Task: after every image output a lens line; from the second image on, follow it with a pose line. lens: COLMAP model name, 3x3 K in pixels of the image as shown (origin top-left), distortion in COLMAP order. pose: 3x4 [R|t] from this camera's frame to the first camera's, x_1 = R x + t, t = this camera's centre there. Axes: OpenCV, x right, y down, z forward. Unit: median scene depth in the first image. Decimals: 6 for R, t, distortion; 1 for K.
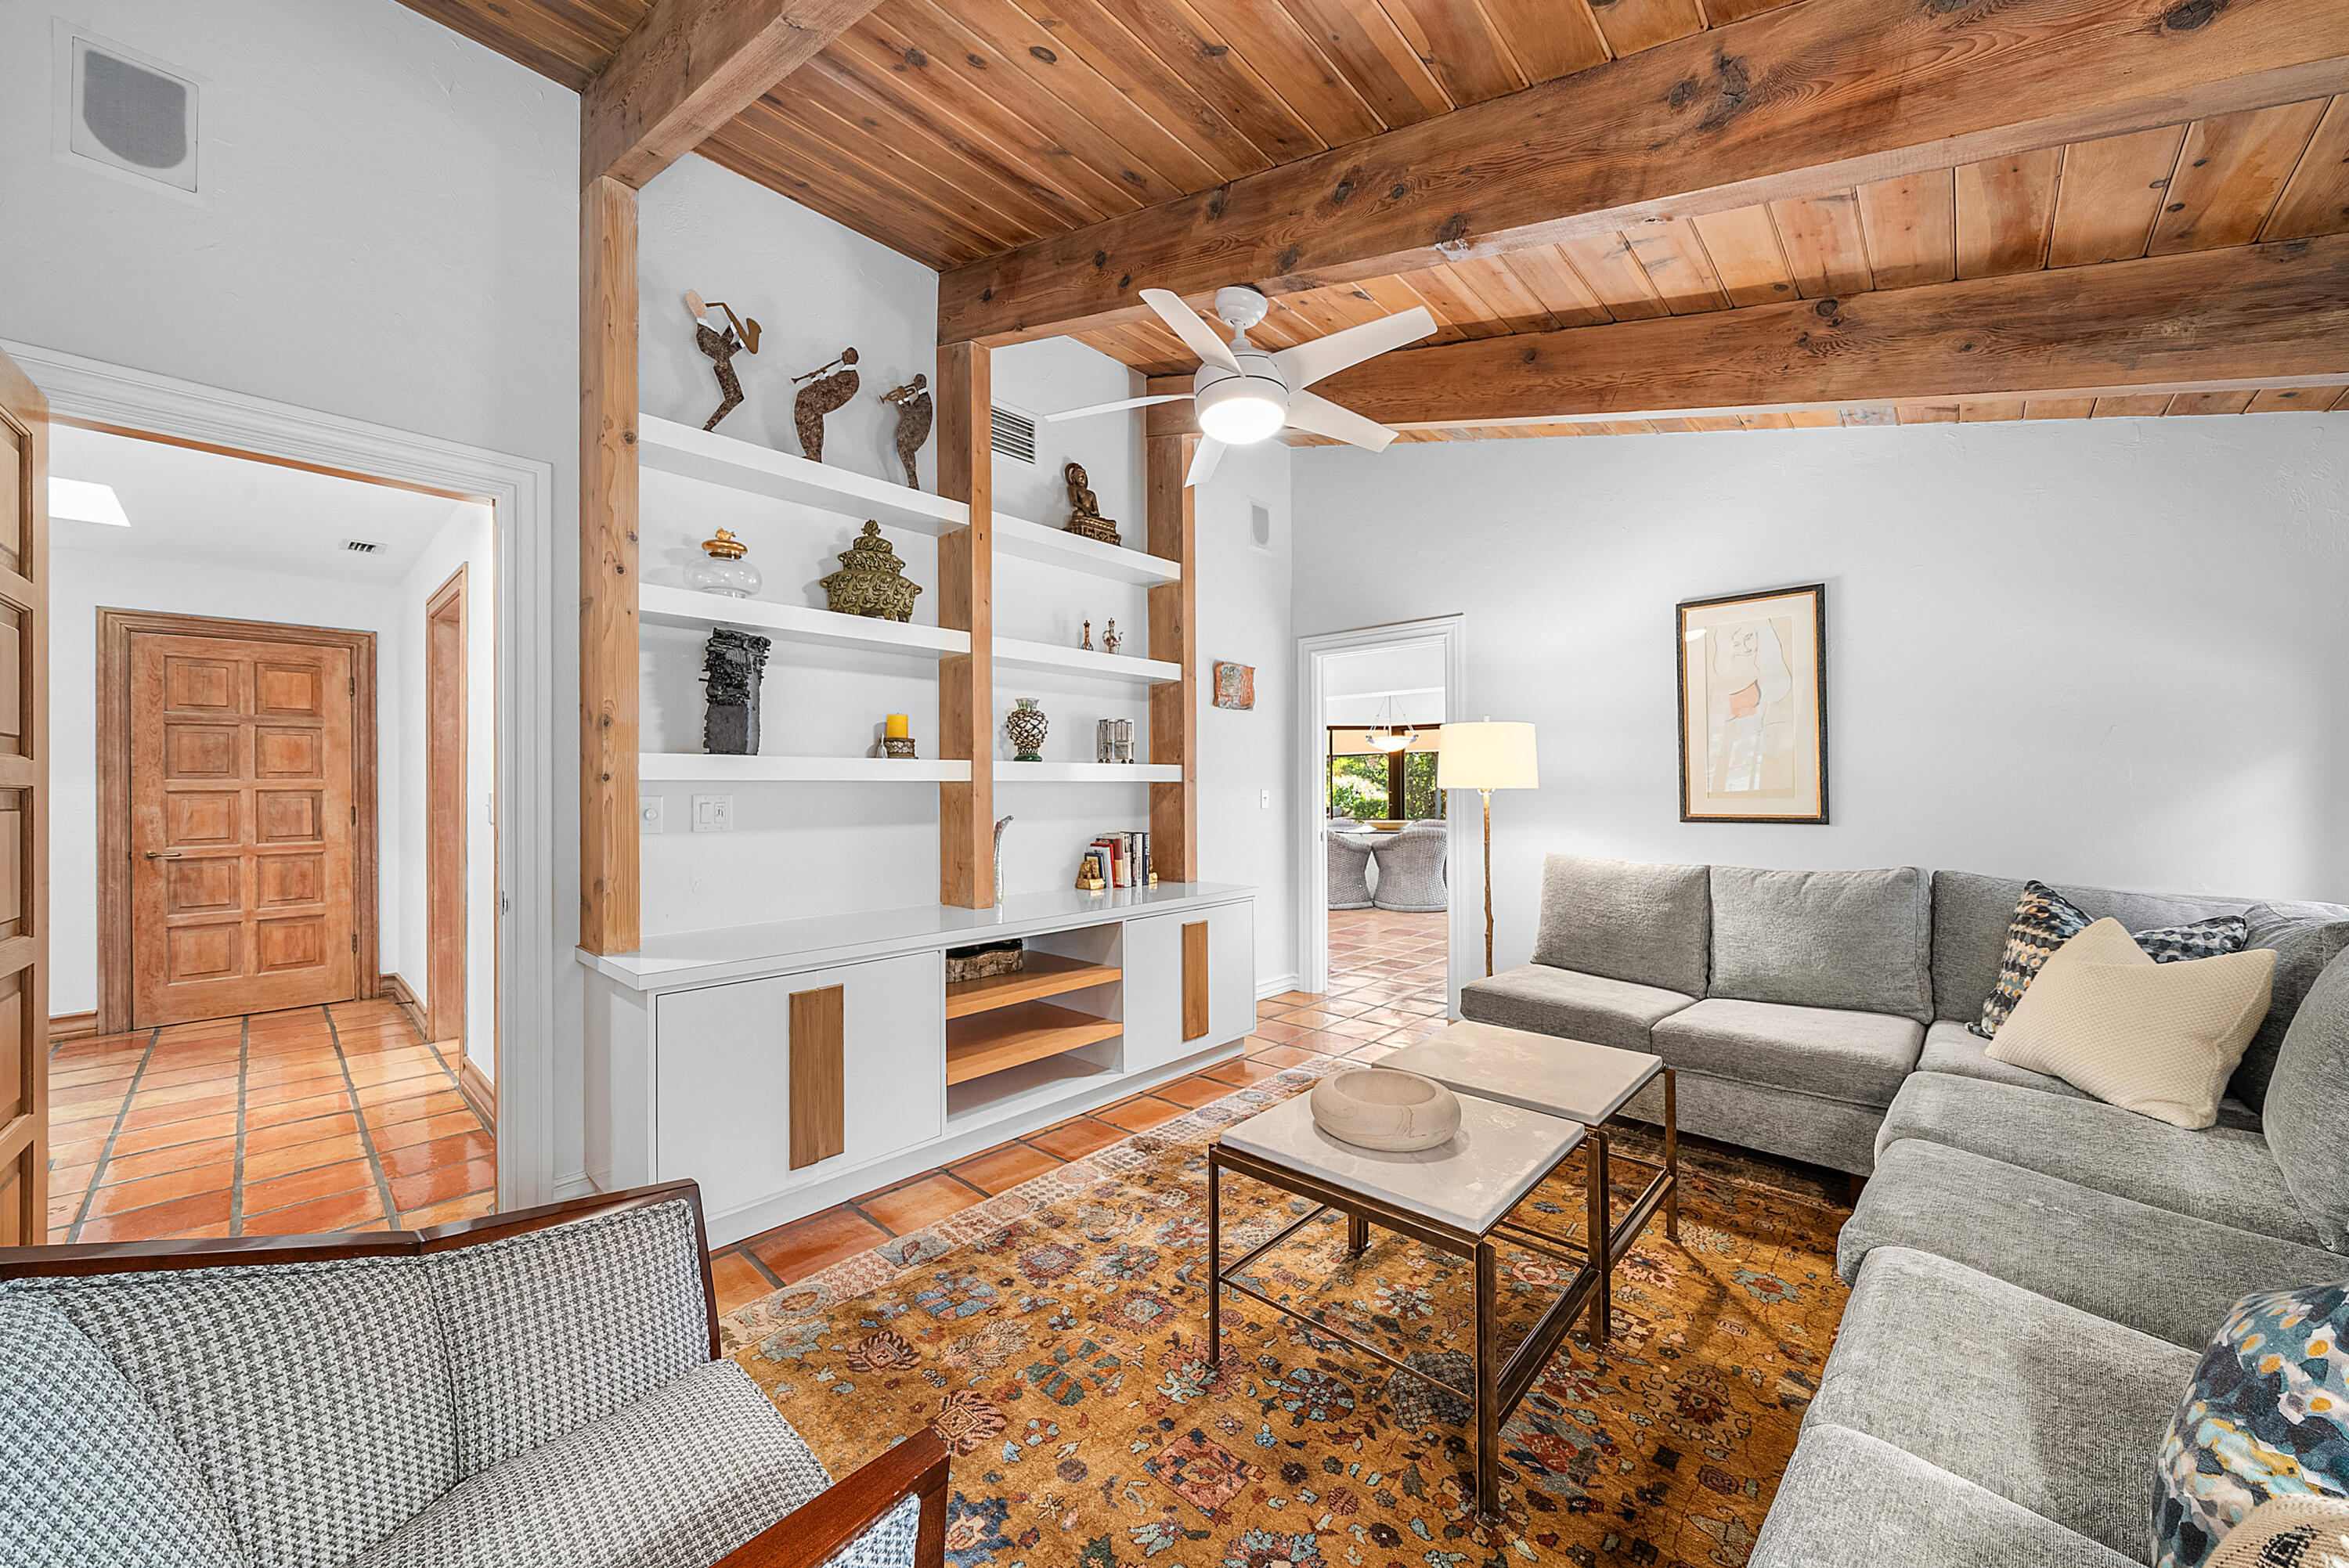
lens RADIAL K [[859.7, 0, 1178.5], [0, 859.7, 786.2], [0, 0, 1]] dist [-0.002946, -0.000002]
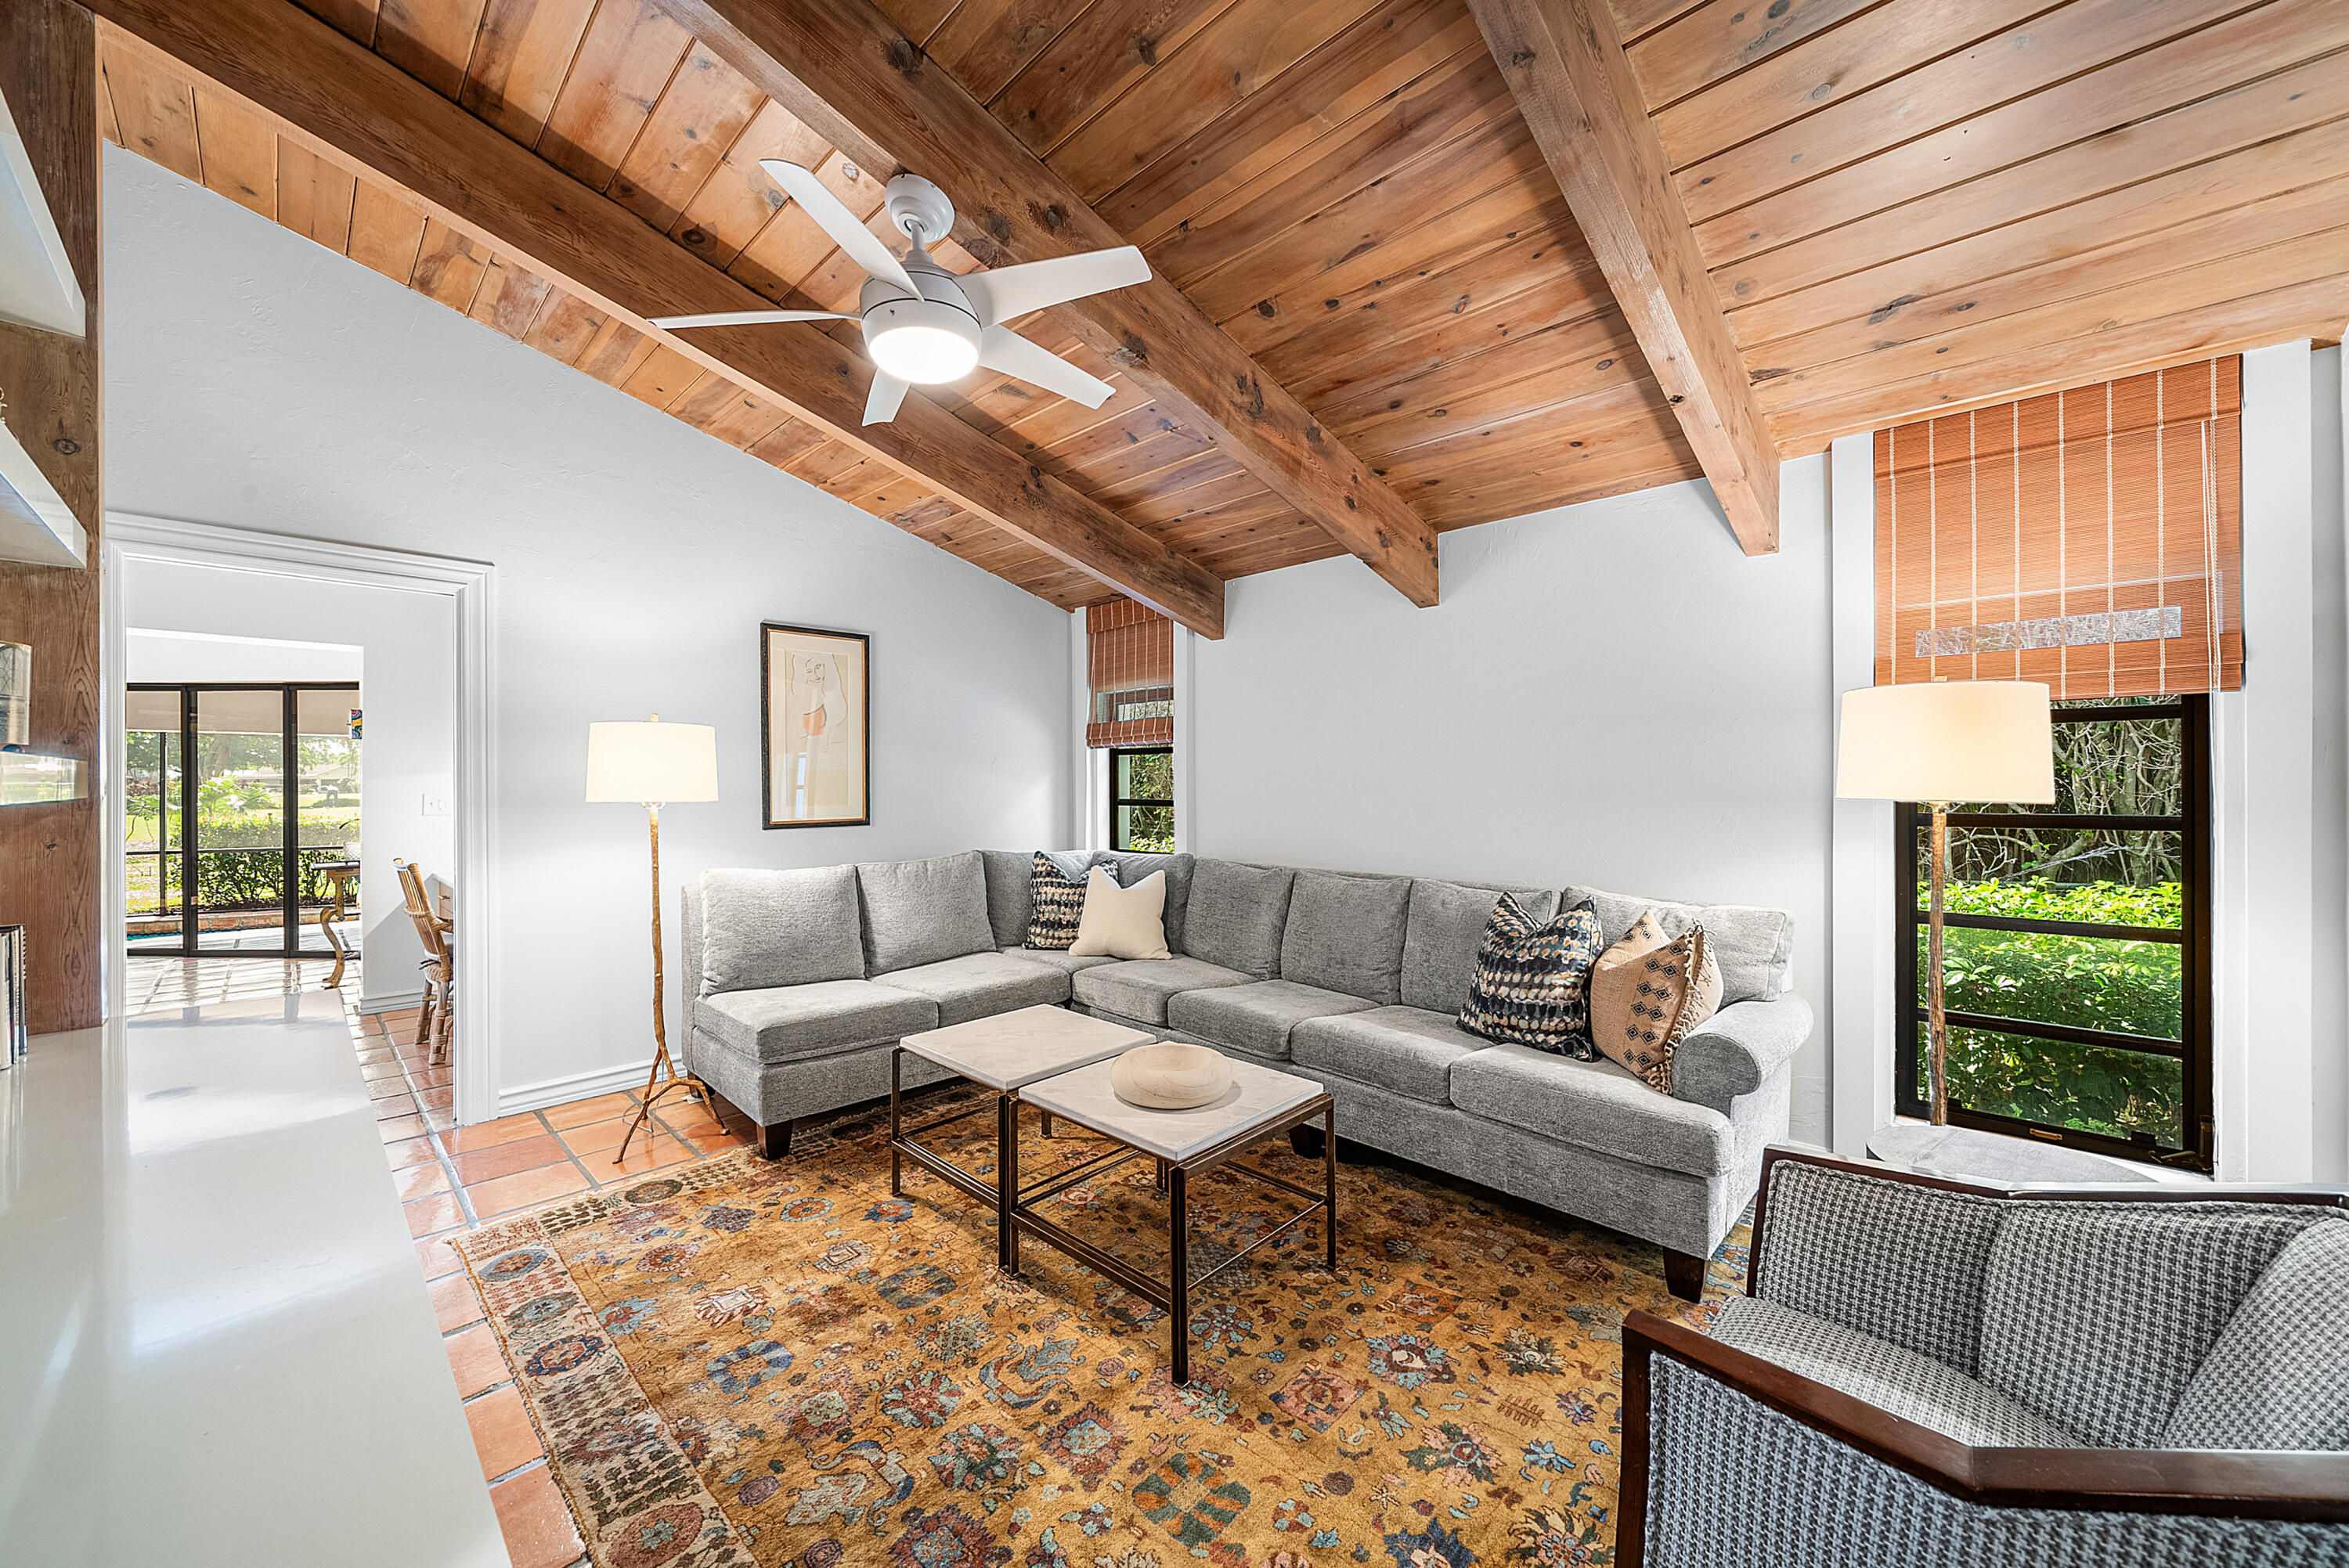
lens RADIAL K [[859.7, 0, 1178.4], [0, 859.7, 781.9], [0, 0, 1]] dist [-0.002946, -0.000002]
pose [[0.009125, 0.004915, 0.999946, -0.561769], [0.000529, 0.999988, -0.004920, -0.014005], [-0.999958, 0.000574, 0.009123, 0.579436]]
